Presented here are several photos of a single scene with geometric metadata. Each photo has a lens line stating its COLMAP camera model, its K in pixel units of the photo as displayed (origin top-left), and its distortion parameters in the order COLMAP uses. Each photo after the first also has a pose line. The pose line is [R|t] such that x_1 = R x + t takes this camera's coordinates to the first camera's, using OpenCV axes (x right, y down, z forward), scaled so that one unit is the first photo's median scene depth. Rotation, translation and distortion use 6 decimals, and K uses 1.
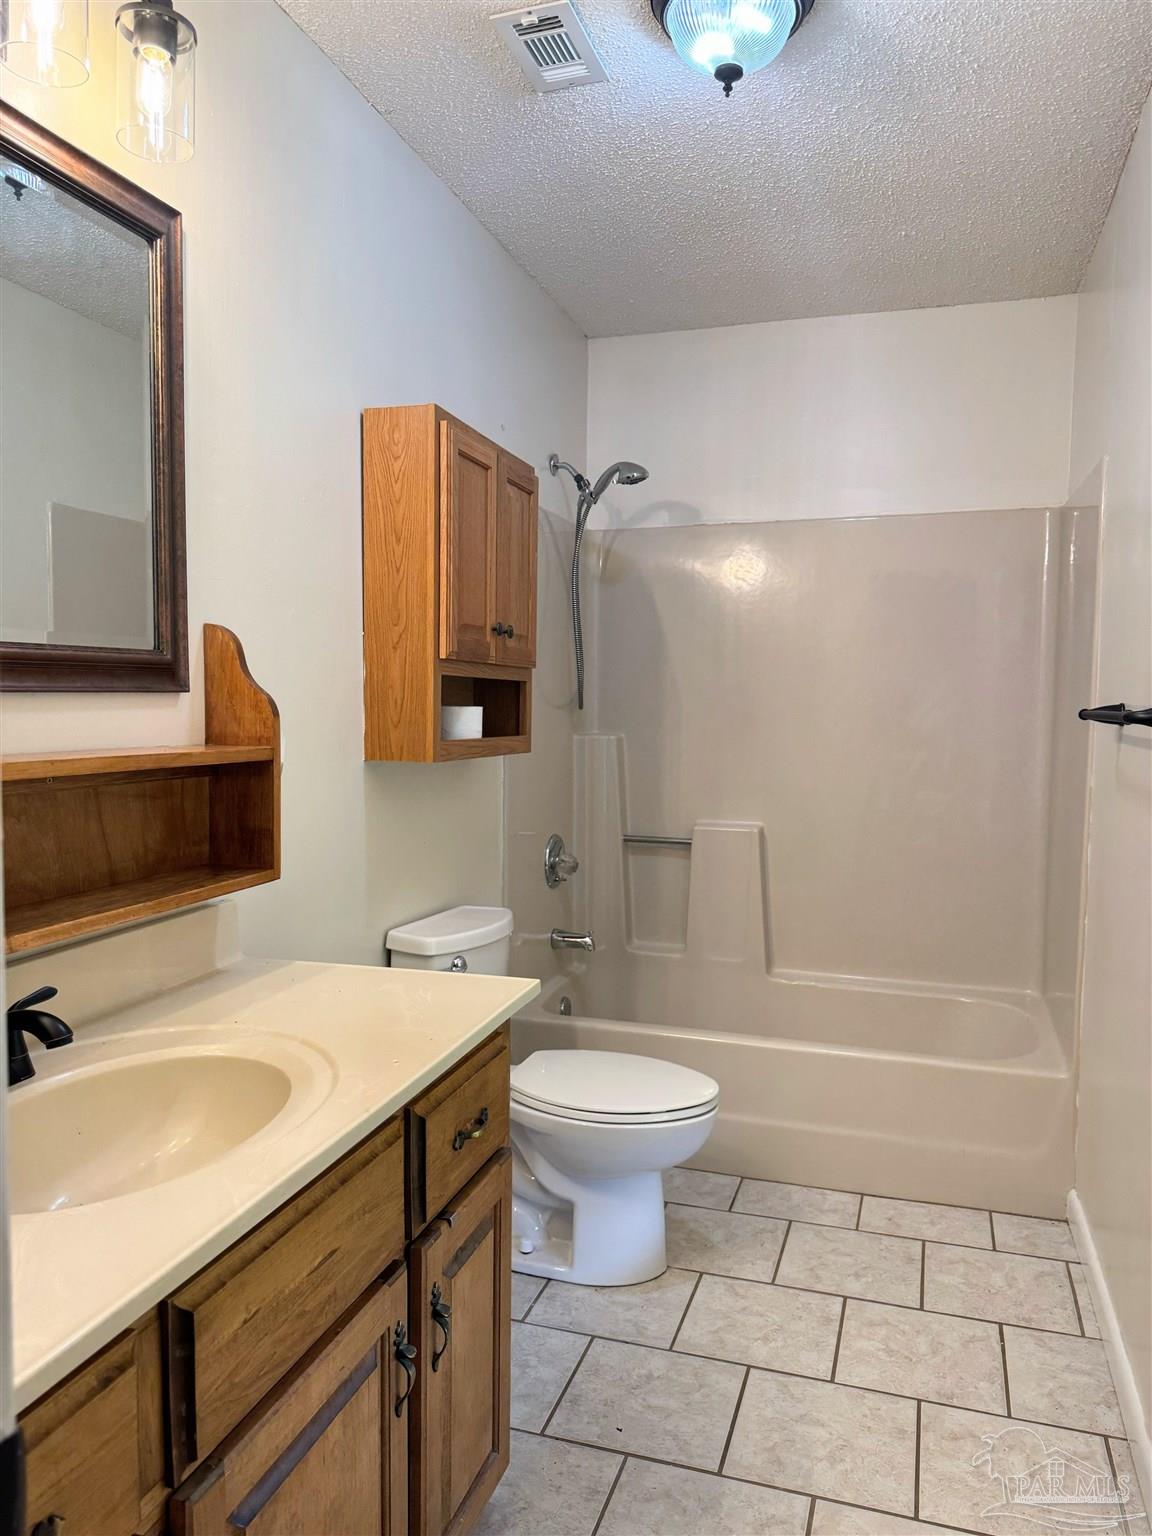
lens RADIAL K [[1118.2, 0, 571.9], [0, 1118.2, 775.6], [0, 0, 1]] dist [0.034351, -0.065653]
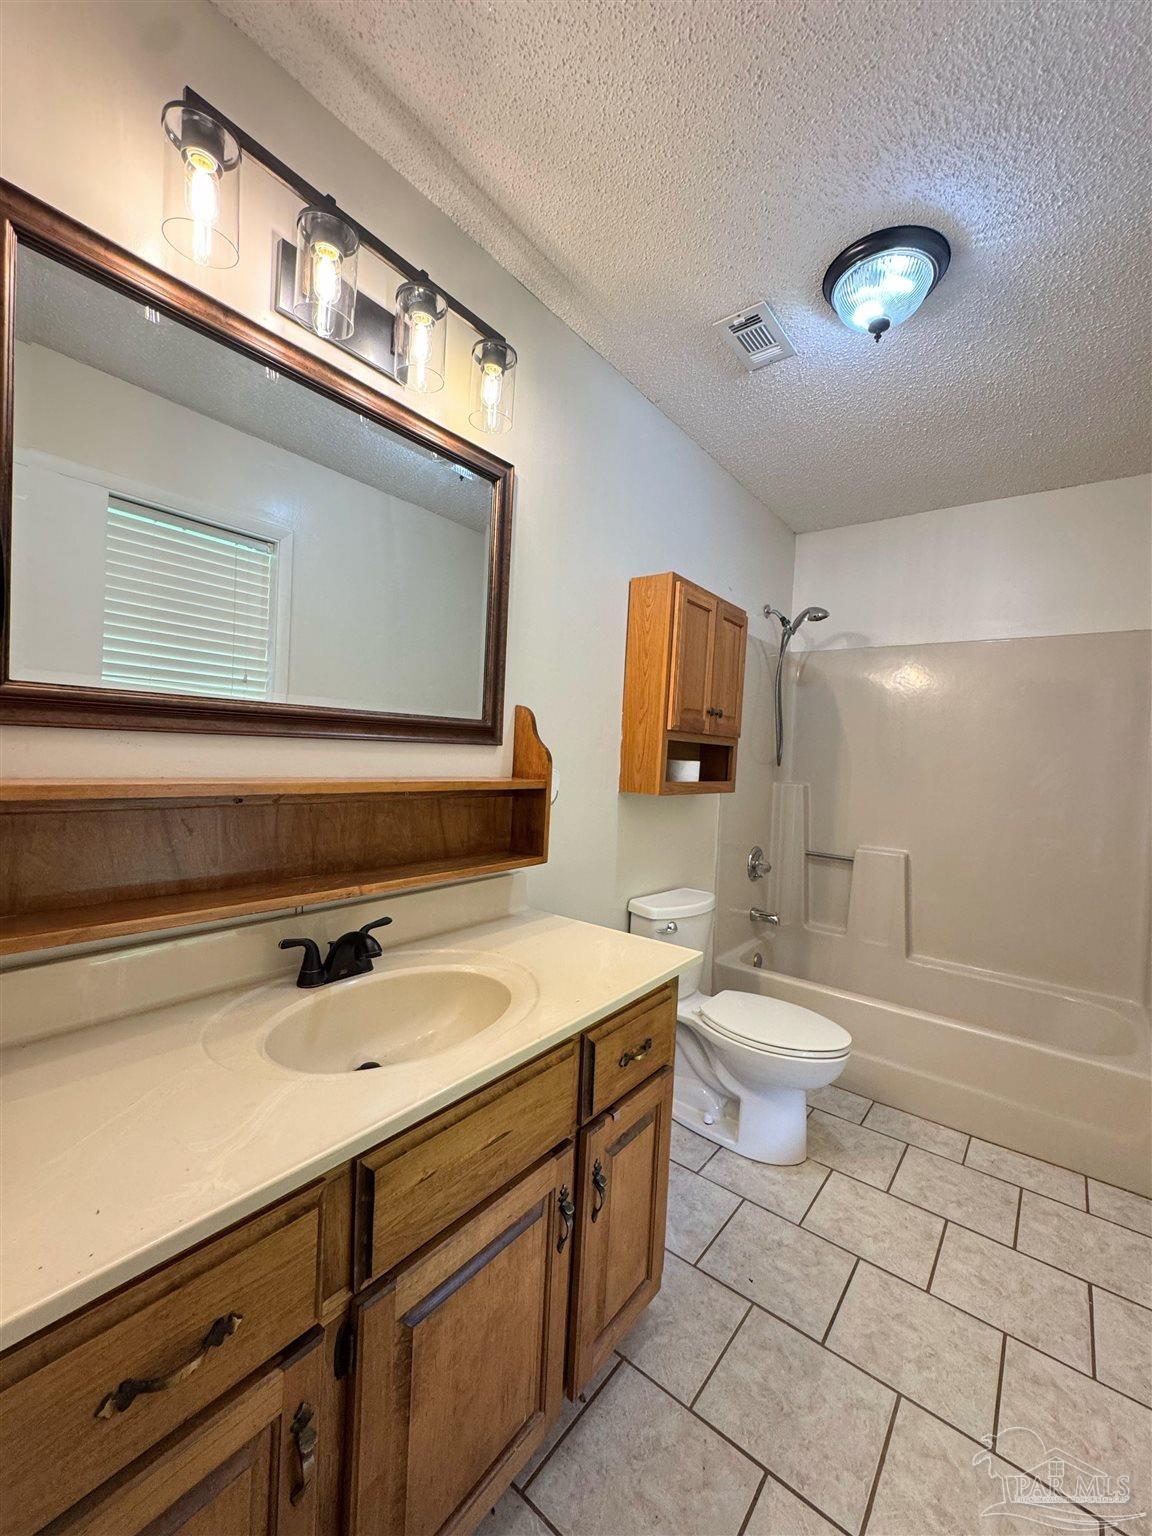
lens RADIAL K [[614.4, 0, 576.0], [0, 614.4, 768.0], [0, 0, 1]] dist [-0.007578, -0.000008]
pose [[0.932902, 0.040878, -0.357803, 0.084104], [-0.058806, 0.997493, -0.039363, -0.010644], [0.355297, 0.057763, 0.932967, 0.174151]]
